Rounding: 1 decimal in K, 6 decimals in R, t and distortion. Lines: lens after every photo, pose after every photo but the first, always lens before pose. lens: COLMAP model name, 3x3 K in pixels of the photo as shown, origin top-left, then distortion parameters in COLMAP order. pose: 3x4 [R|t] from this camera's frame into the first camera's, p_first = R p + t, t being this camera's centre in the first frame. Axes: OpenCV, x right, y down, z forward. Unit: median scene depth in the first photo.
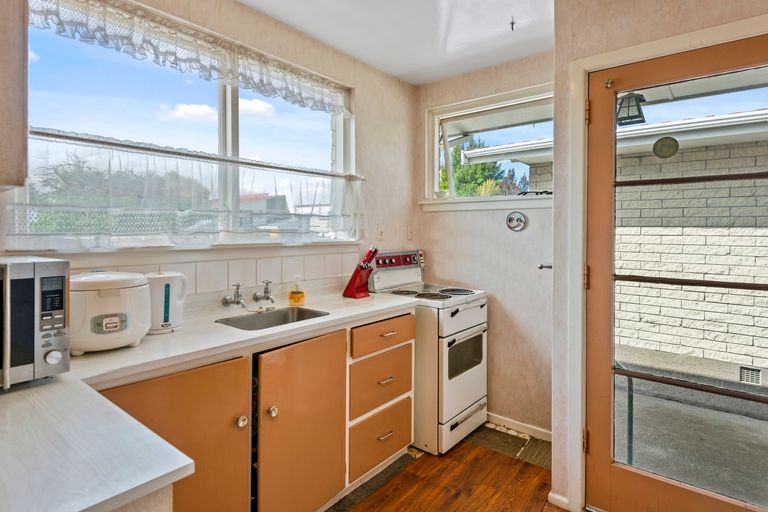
lens RADIAL K [[413.7, 0, 386.8], [0, 413.7, 238.7], [0, 0, 1]] dist [0.006484, 0.000697]
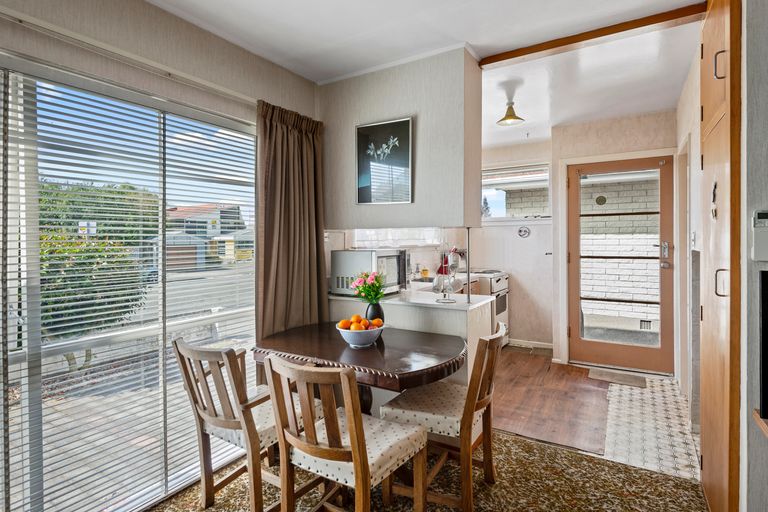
lens RADIAL K [[413.7, 0, 383.4], [0, 413.7, 249.0], [0, 0, 1]] dist [0.006484, 0.000697]
pose [[0.991202, -0.016189, 0.131367, -0.617538], [0.015849, 0.999868, 0.003630, 0.018549], [-0.131409, -0.001516, 0.991327, -0.835193]]
